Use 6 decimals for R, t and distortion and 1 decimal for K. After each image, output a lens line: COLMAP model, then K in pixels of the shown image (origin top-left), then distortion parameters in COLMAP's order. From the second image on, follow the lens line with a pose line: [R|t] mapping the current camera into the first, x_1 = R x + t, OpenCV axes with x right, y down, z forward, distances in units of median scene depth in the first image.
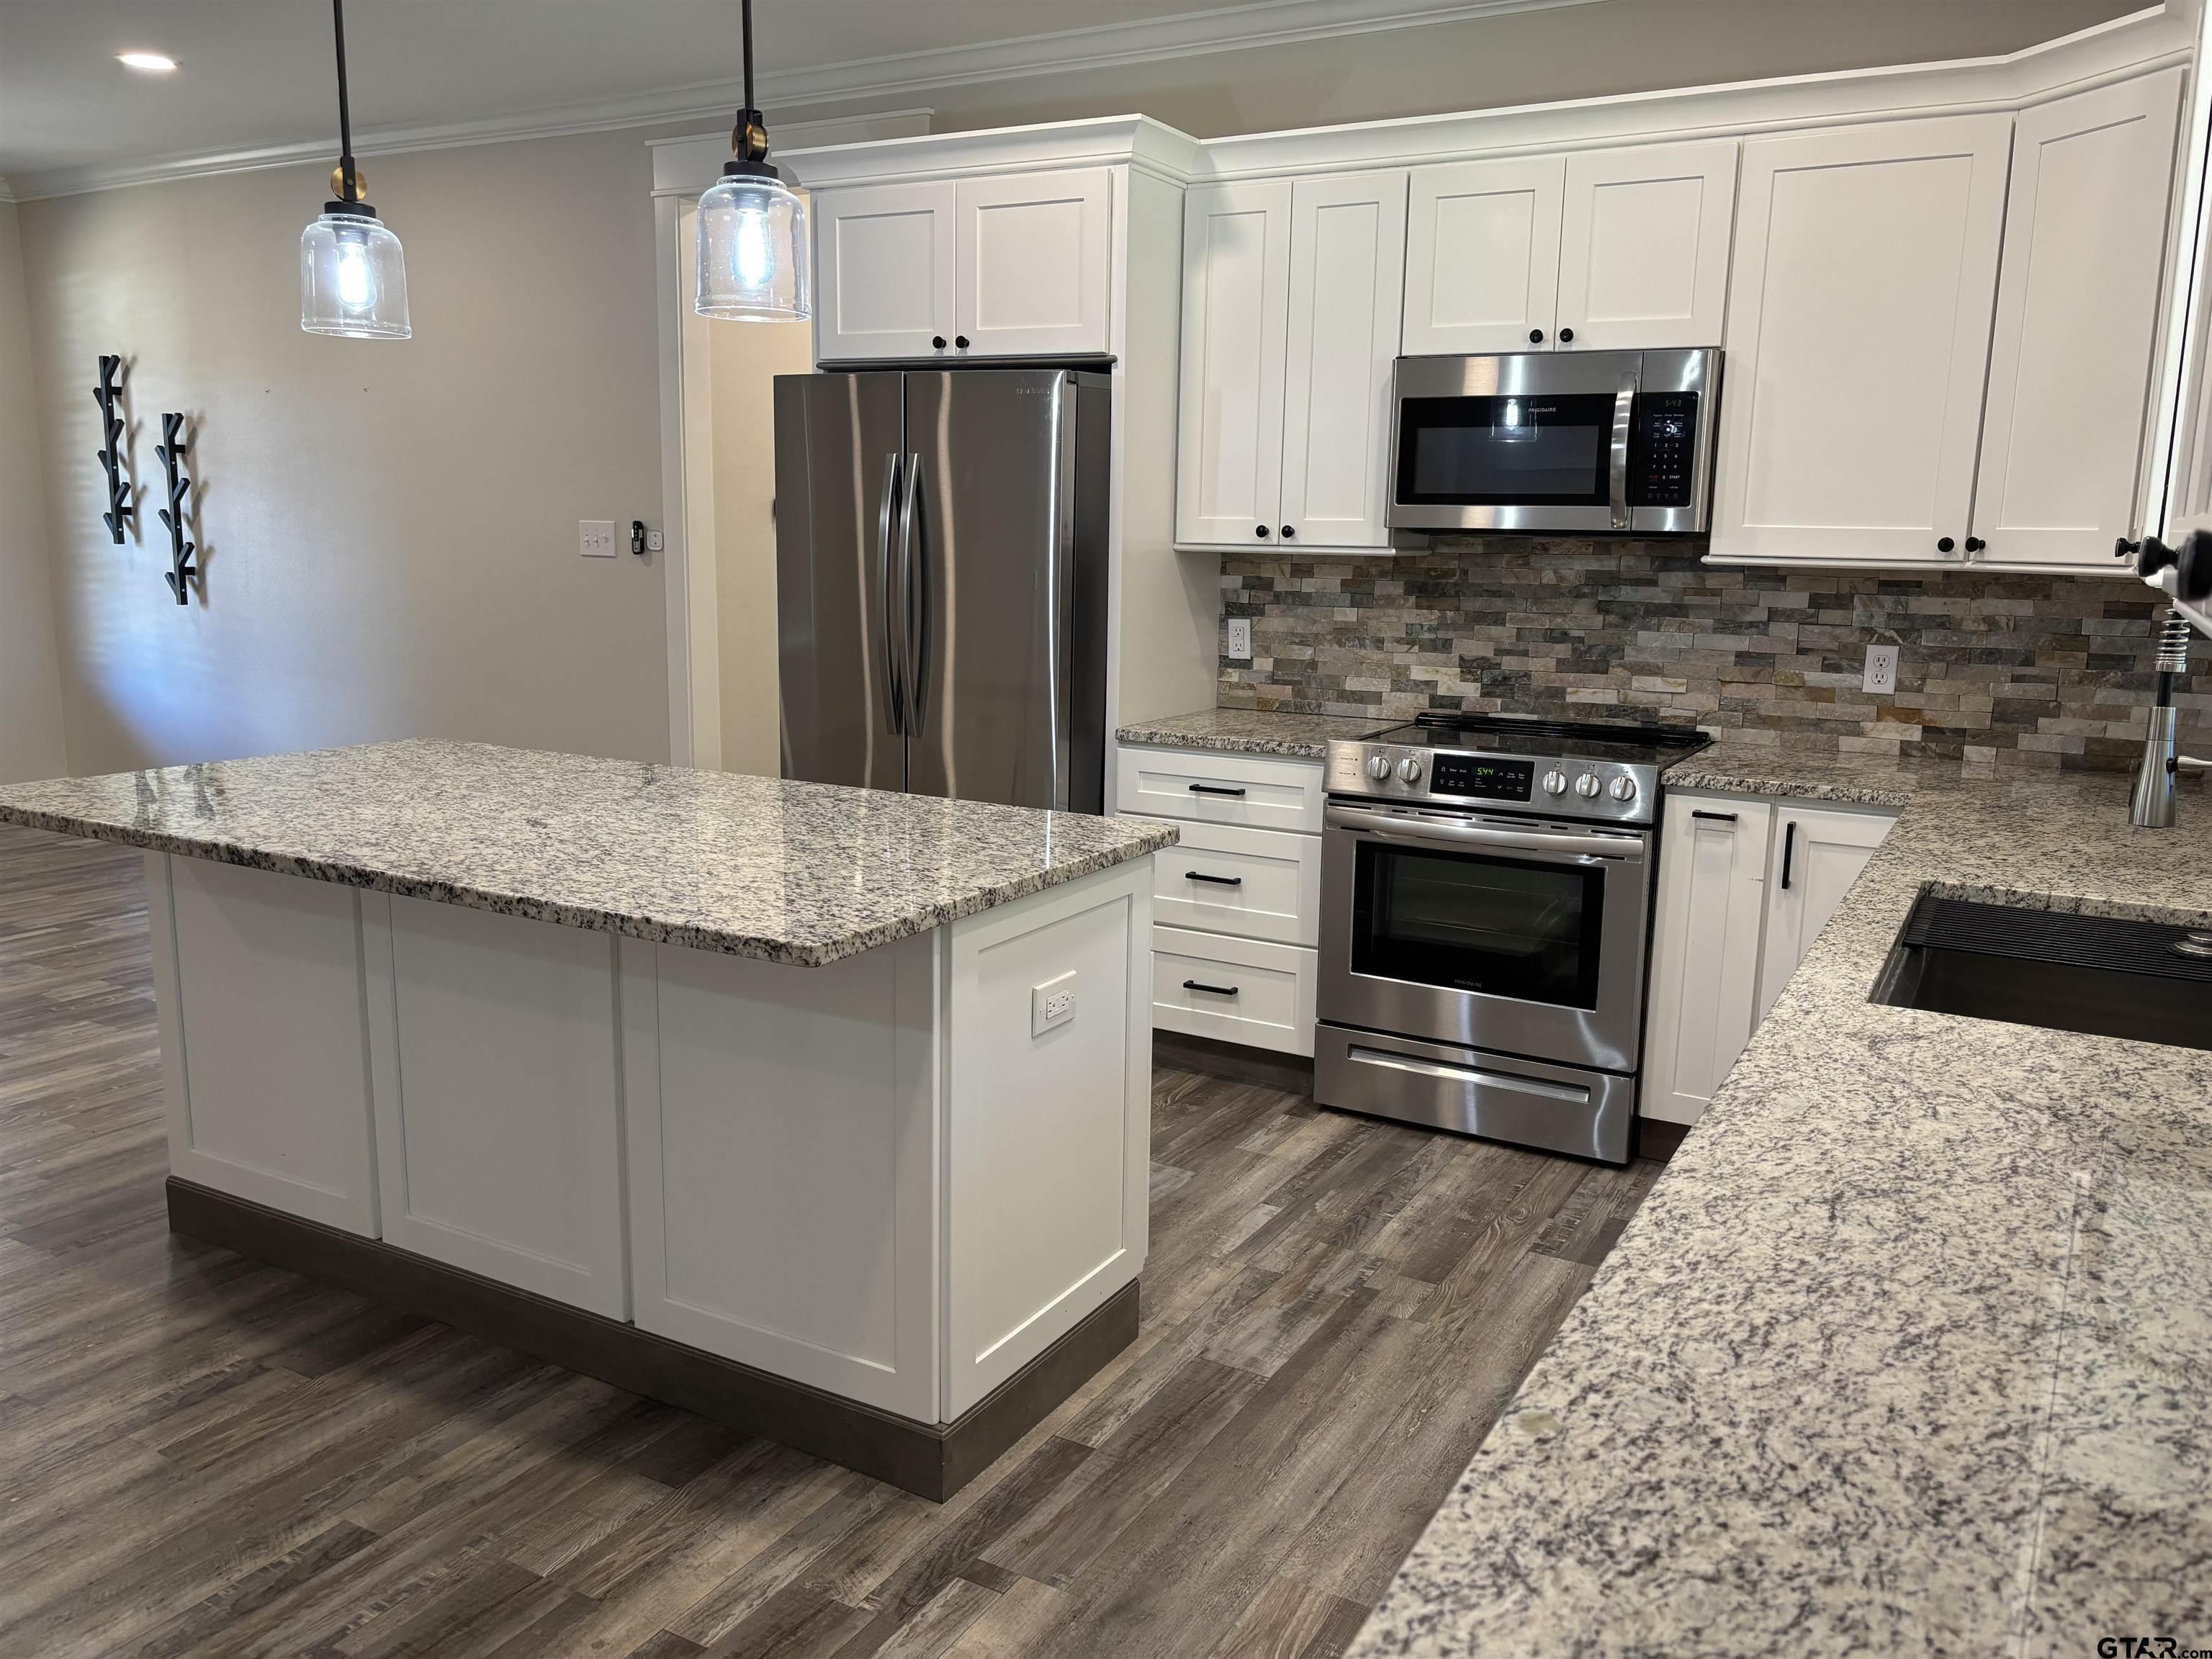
lens RADIAL K [[1681.9, 0, 1097.1], [0, 1681.9, 828.0], [0, 0, 1]] dist [0.017741, -0.008949]
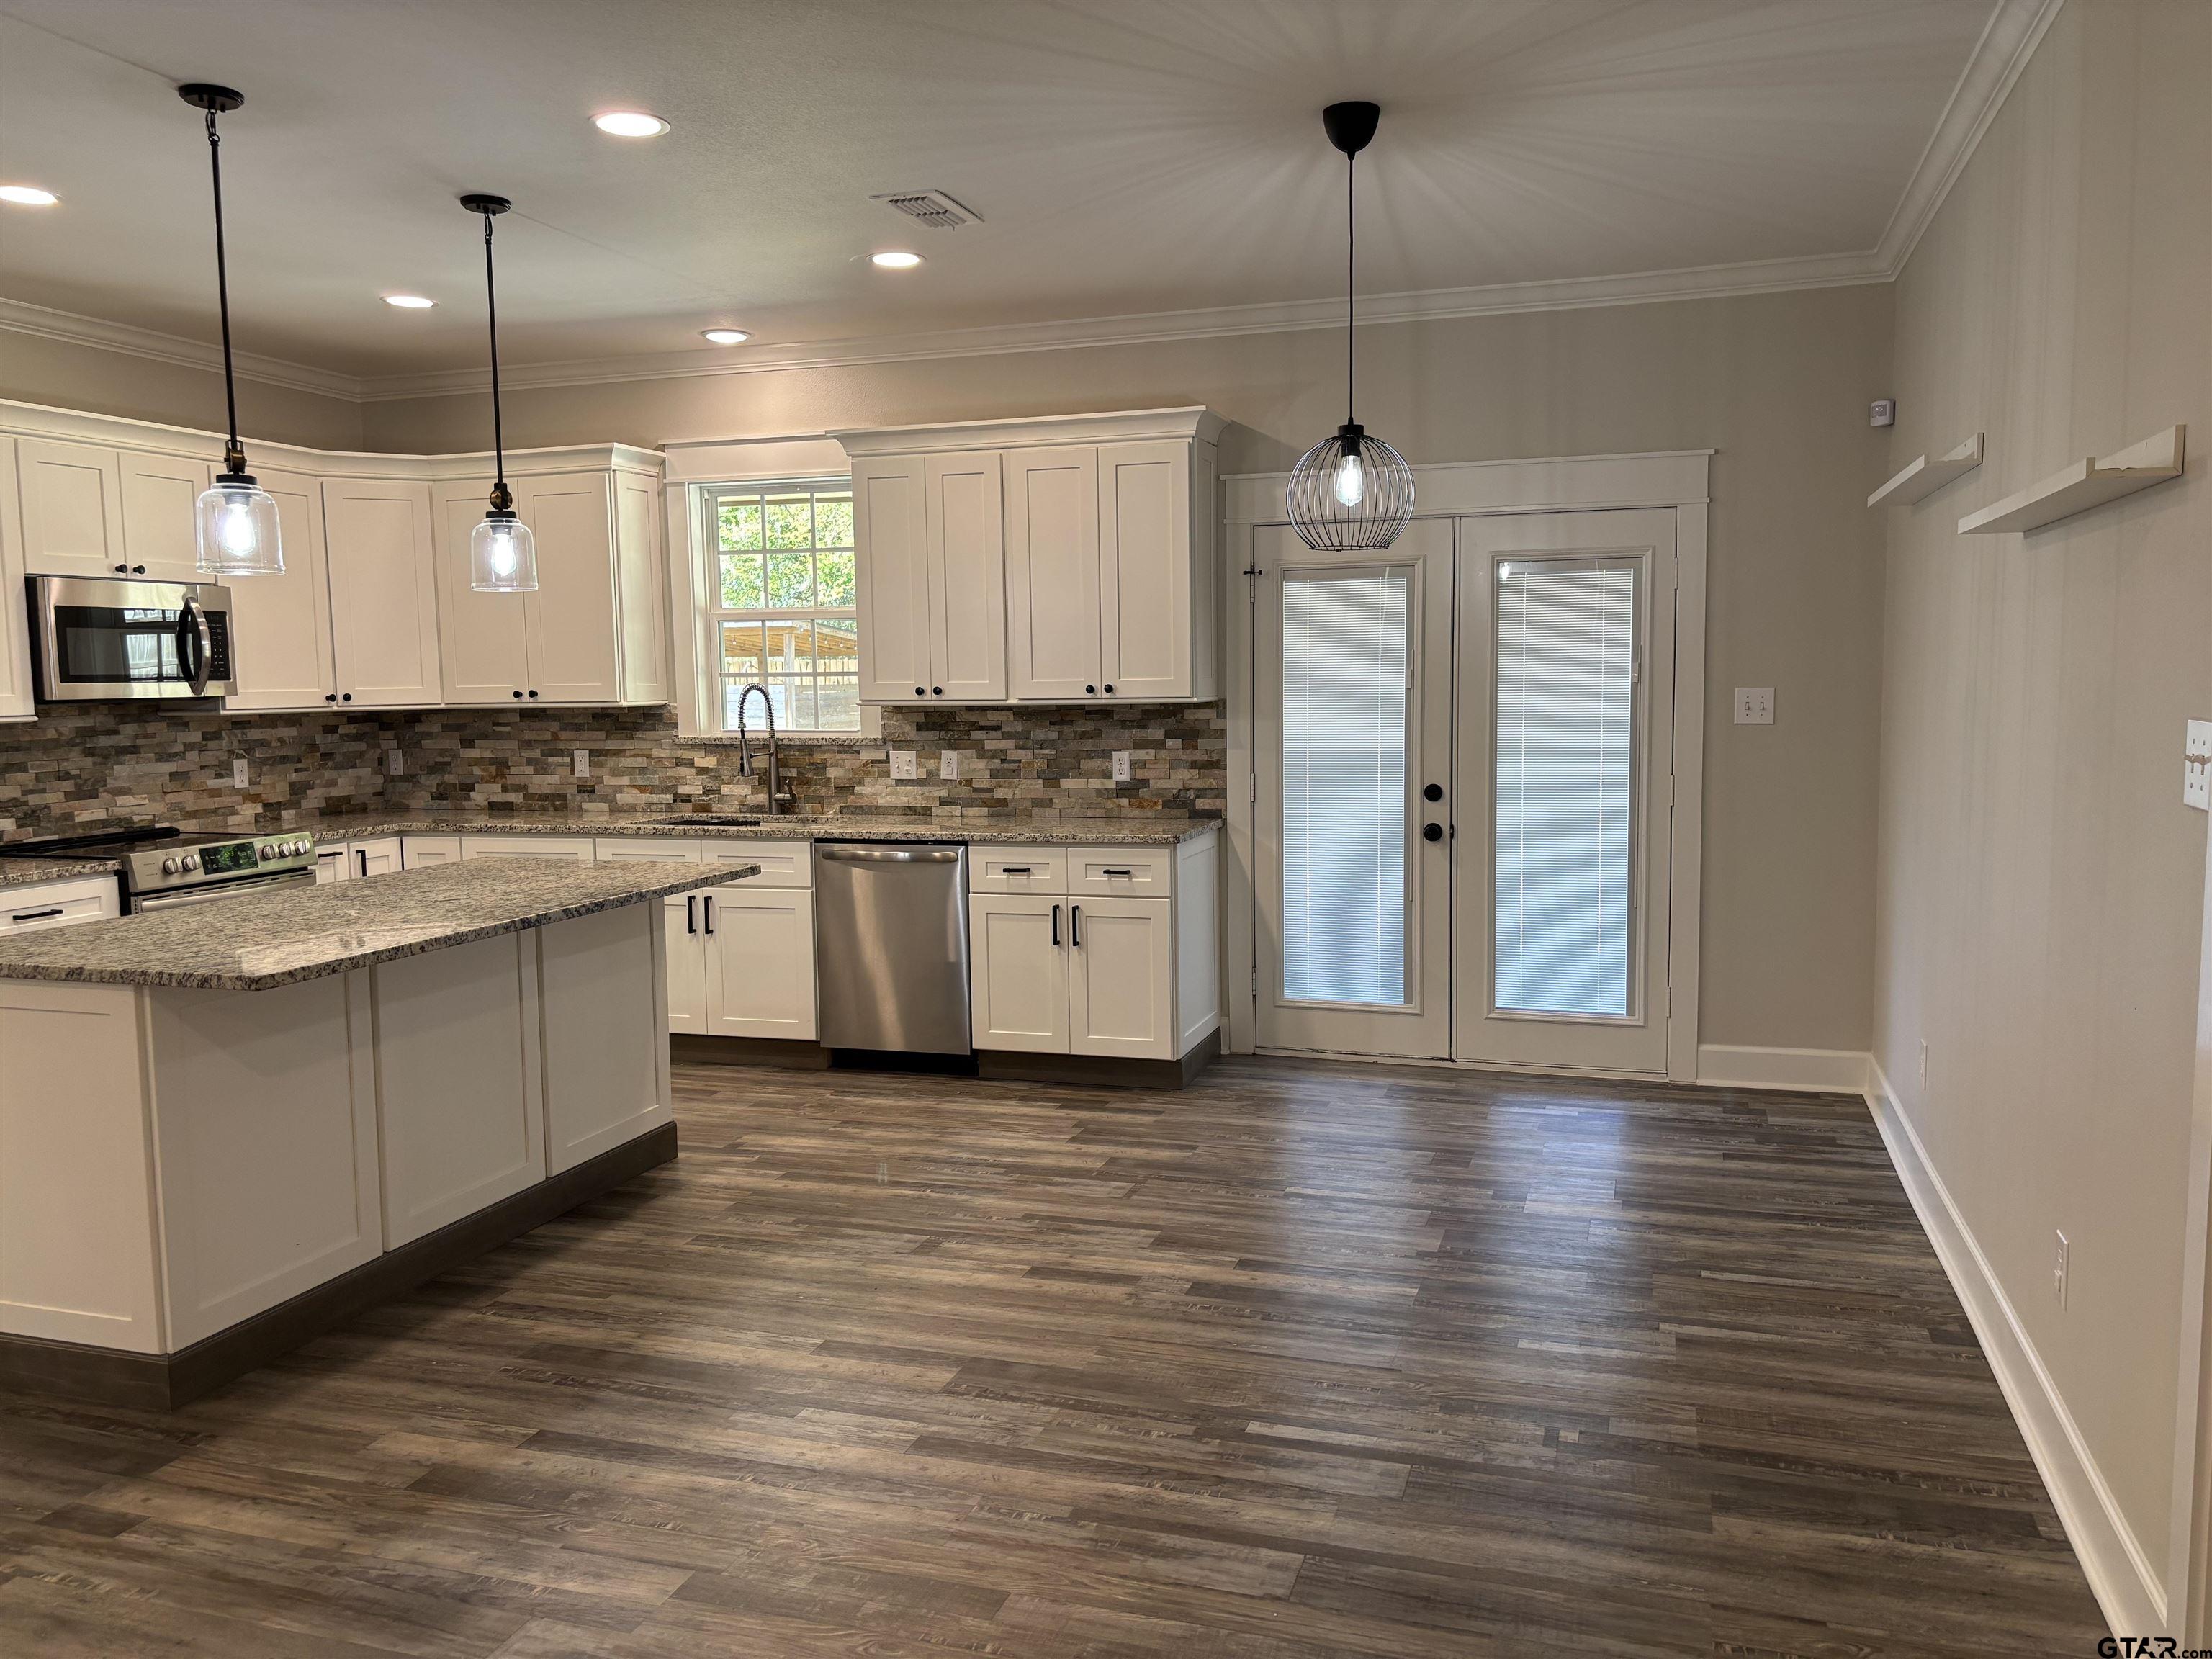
lens RADIAL K [[1723.5, 0, 1114.7], [0, 1723.5, 835.9], [0, 0, 1]] dist [0.111119, -0.141047]
pose [[-0.202098, -0.109326, 0.973244, -1.384933], [0.187745, 0.970995, 0.148059, -0.125823], [-0.961202, 0.212644, -0.175711, 0.471567]]
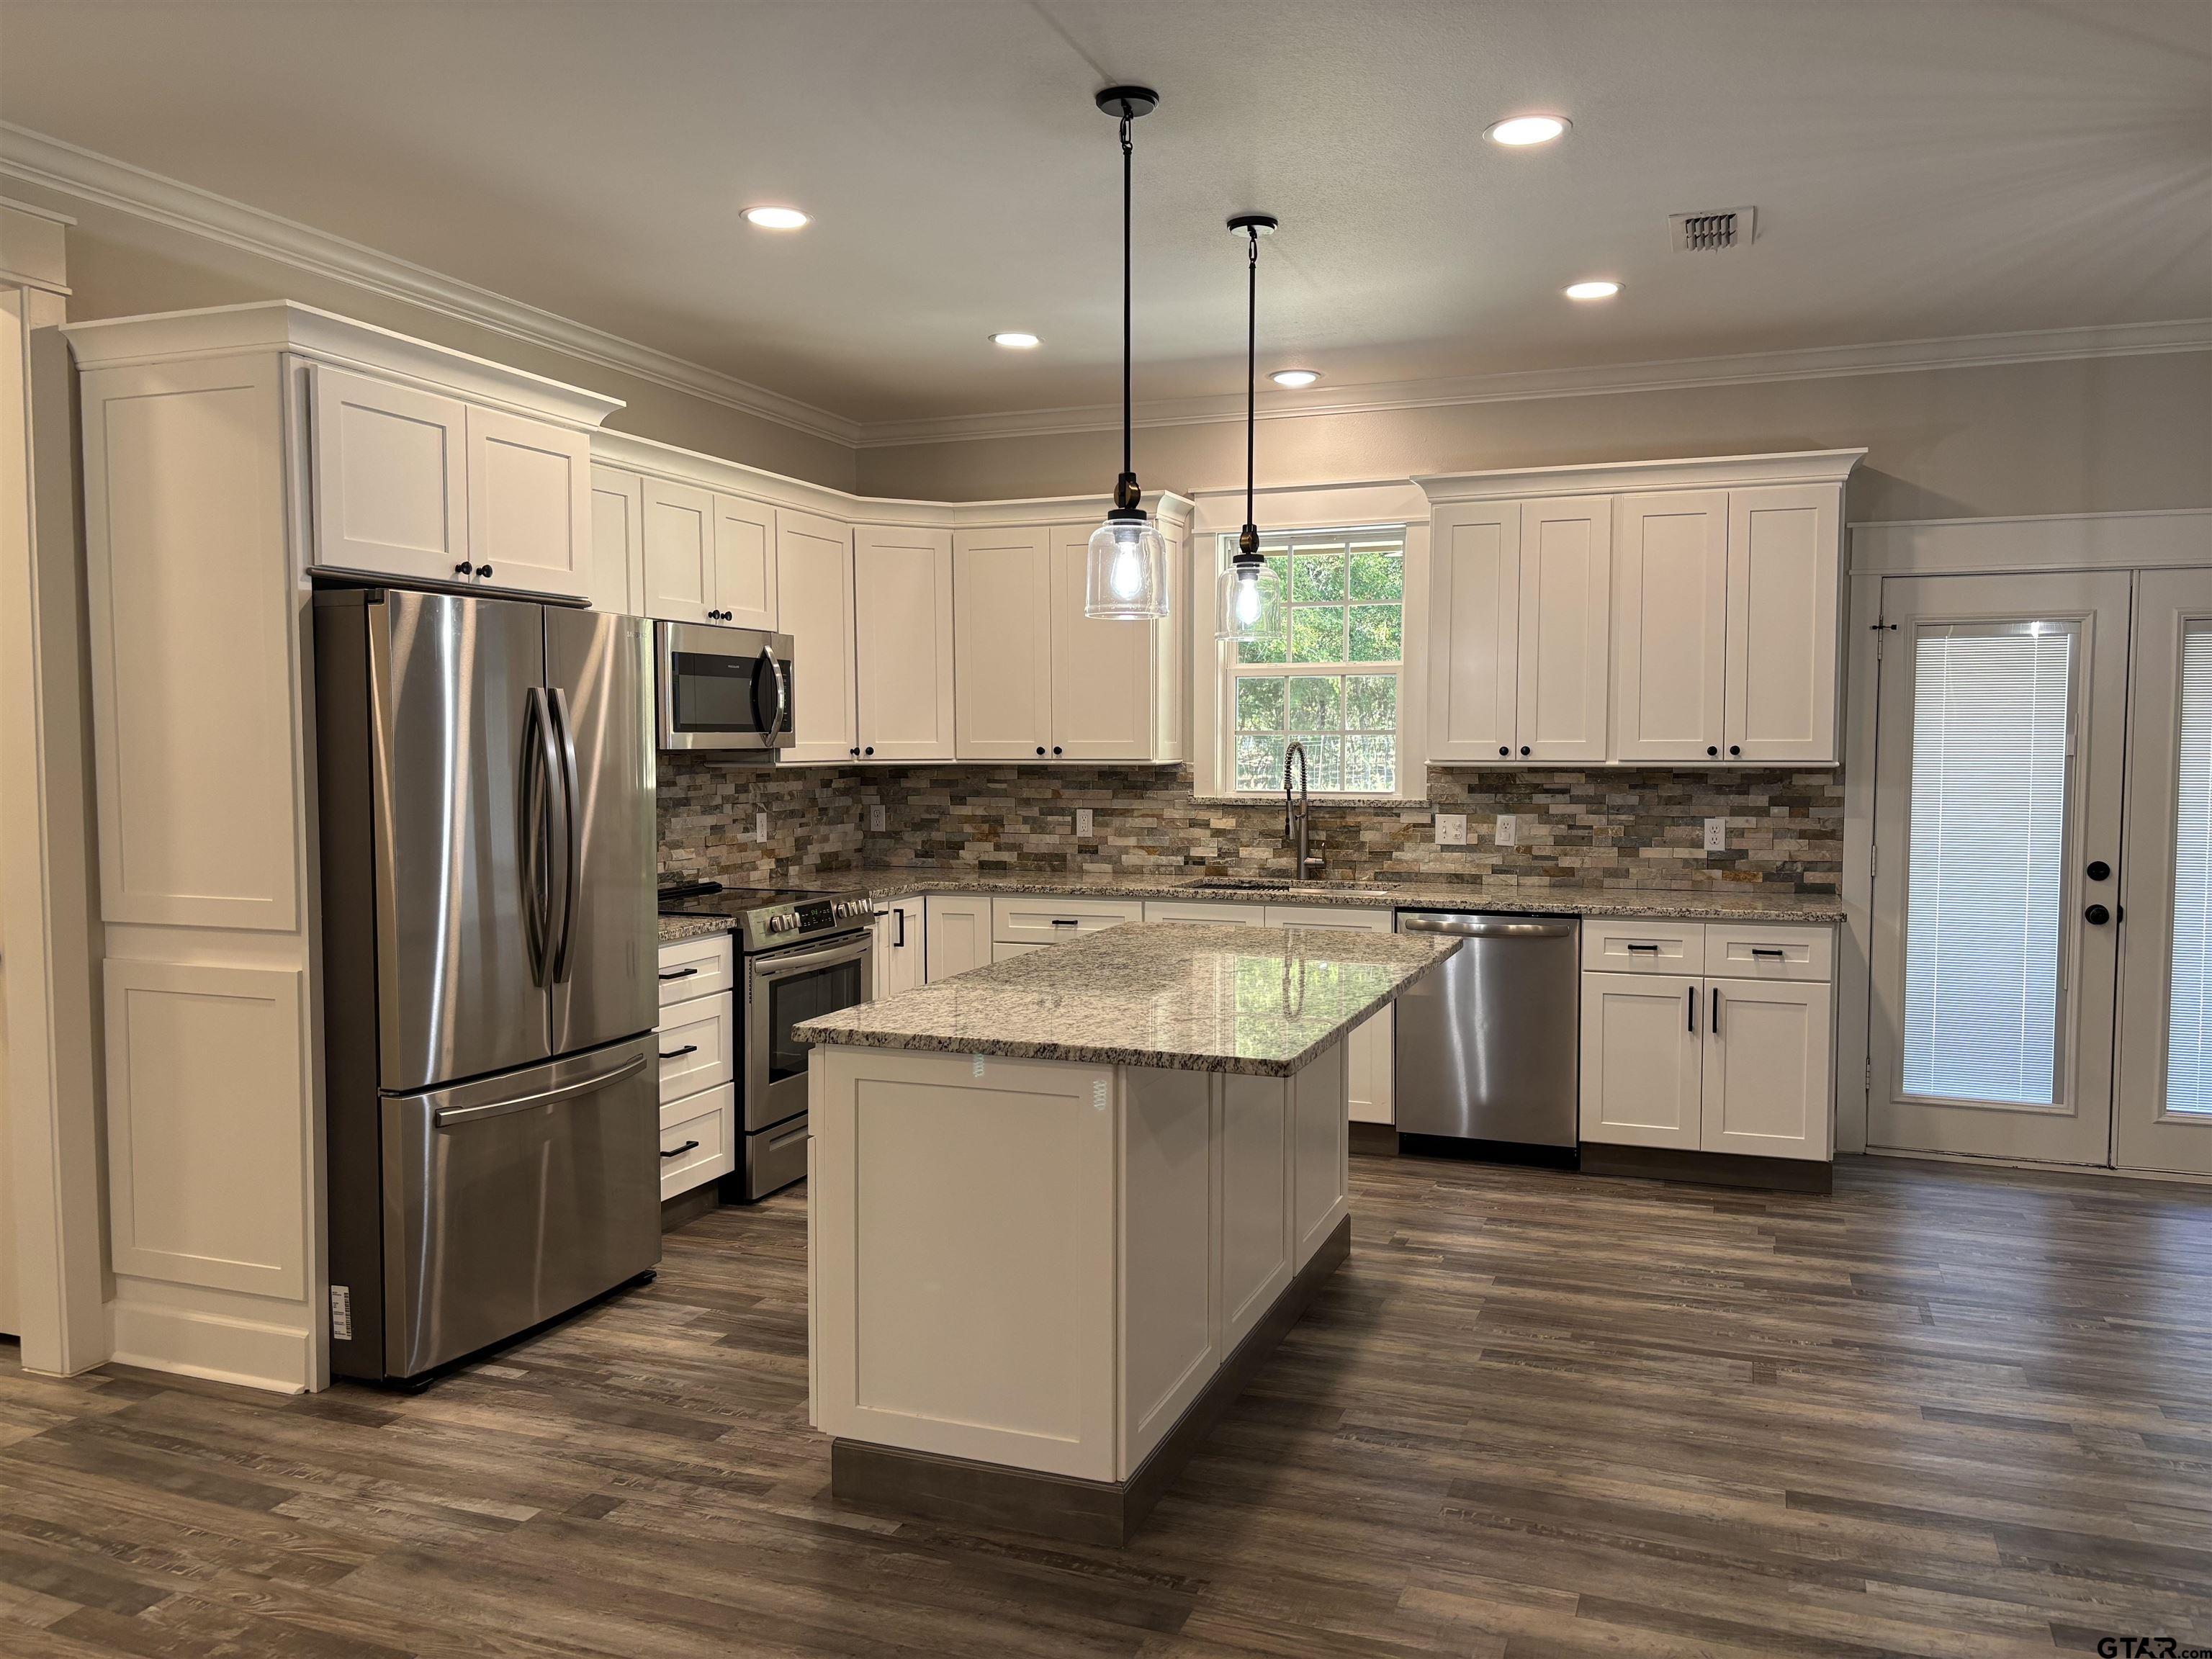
lens RADIAL K [[1723.5, 0, 1114.7], [0, 1723.5, 835.9], [0, 0, 1]] dist [0.111119, -0.141047]
pose [[-0.164112, -0.077586, 0.983386, -1.203518], [0.174868, 0.978825, 0.106409, -0.199215], [-0.970818, 0.189426, -0.147069, 0.893167]]
